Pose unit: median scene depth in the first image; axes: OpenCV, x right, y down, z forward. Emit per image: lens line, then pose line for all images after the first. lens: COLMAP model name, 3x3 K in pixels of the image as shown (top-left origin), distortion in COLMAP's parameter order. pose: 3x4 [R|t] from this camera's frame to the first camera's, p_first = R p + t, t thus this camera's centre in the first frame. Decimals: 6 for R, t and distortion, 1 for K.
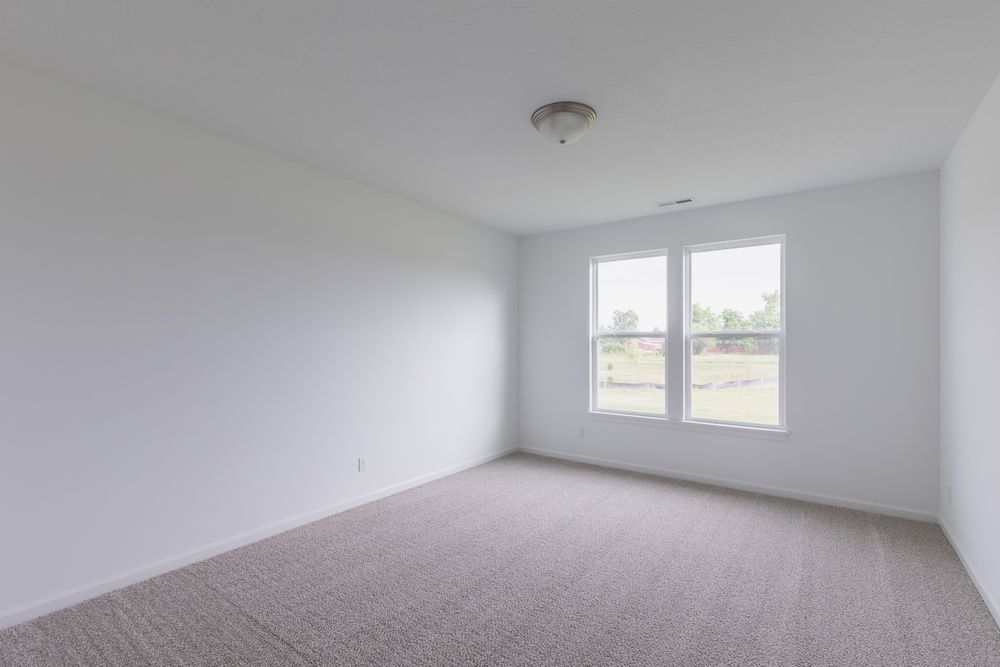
lens RADIAL K [[461.3, 0, 496.6], [0, 461.3, 334.0], [0, 0, 1]] dist [0.000449, 0.000176]
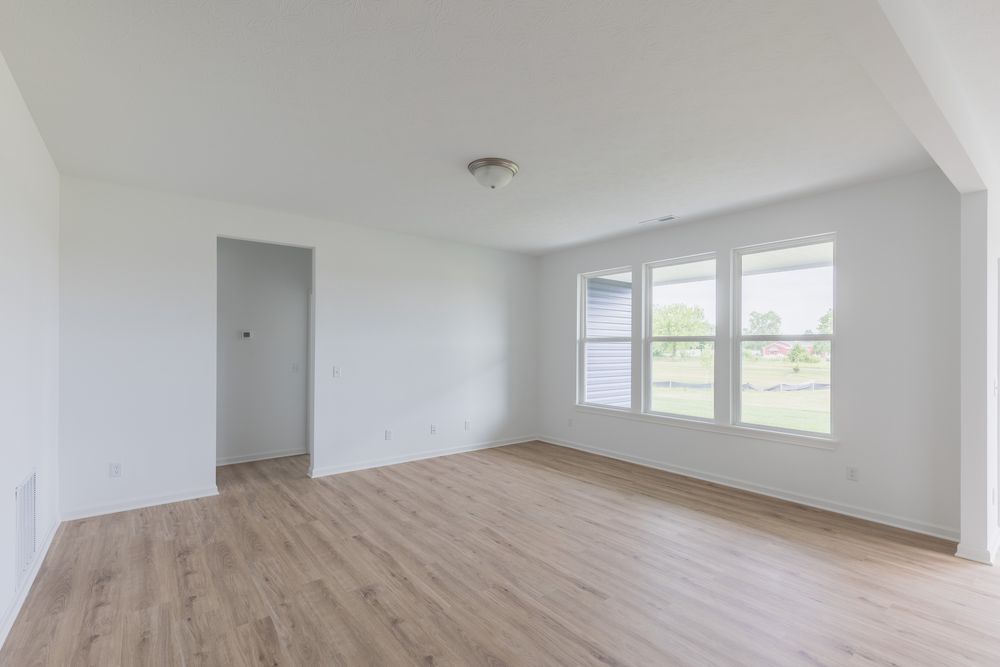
lens RADIAL K [[461.3, 0, 496.3], [0, 461.3, 332.7], [0, 0, 1]] dist [0.000449, 0.000176]
pose [[0.959571, 0.004198, -0.281436, 0.195138], [-0.006502, 0.999953, -0.007255, 0.001557], [0.281392, 0.008792, 0.959552, -0.092493]]
